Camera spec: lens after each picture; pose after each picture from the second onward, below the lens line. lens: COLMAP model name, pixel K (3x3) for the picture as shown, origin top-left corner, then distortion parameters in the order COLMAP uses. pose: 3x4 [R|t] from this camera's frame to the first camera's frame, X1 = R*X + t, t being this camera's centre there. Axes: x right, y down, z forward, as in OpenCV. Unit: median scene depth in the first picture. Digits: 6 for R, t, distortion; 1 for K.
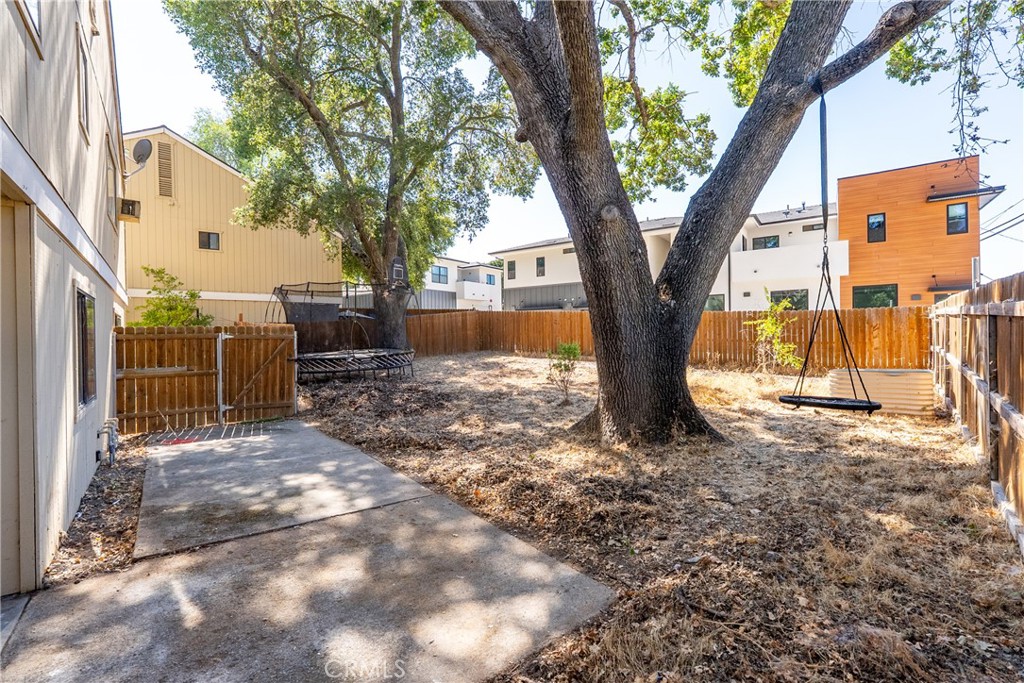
lens RADIAL K [[470.7, 0, 507.5], [0, 470.7, 338.6], [0, 0, 1]] dist [-0.005912, 0.002809]
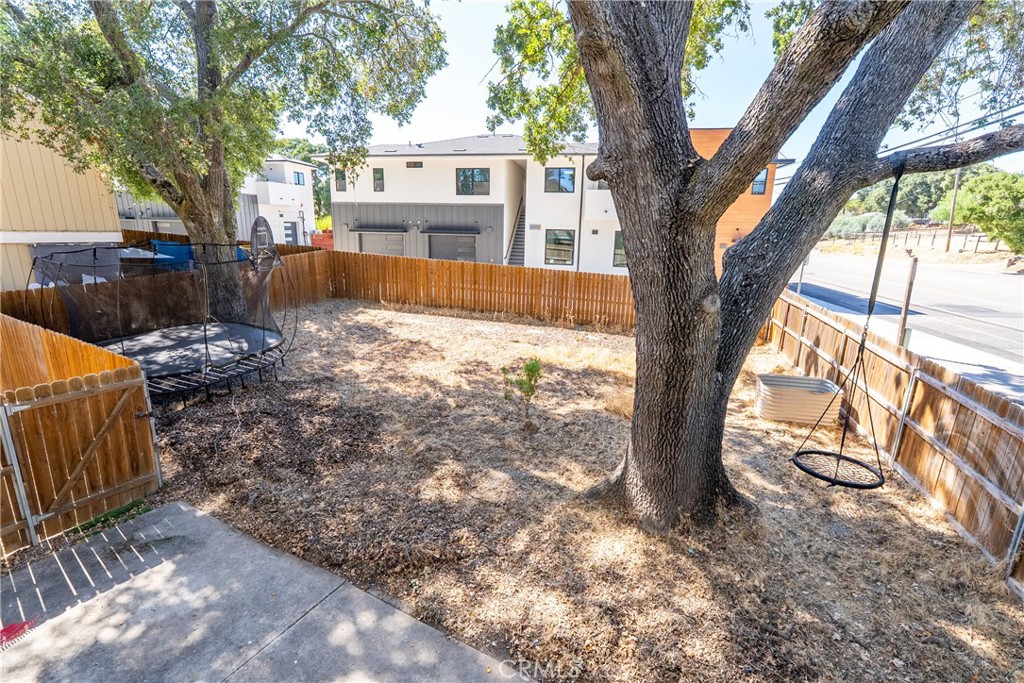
lens RADIAL K [[470.7, 0, 514.8], [0, 470.7, 342.8], [0, 0, 1]] dist [-0.005912, 0.002809]
pose [[0.905211, -0.070630, 0.419051, -0.271259], [-0.032249, 0.971831, 0.233463, -0.231272], [-0.423736, -0.224848, 0.877434, 0.245924]]
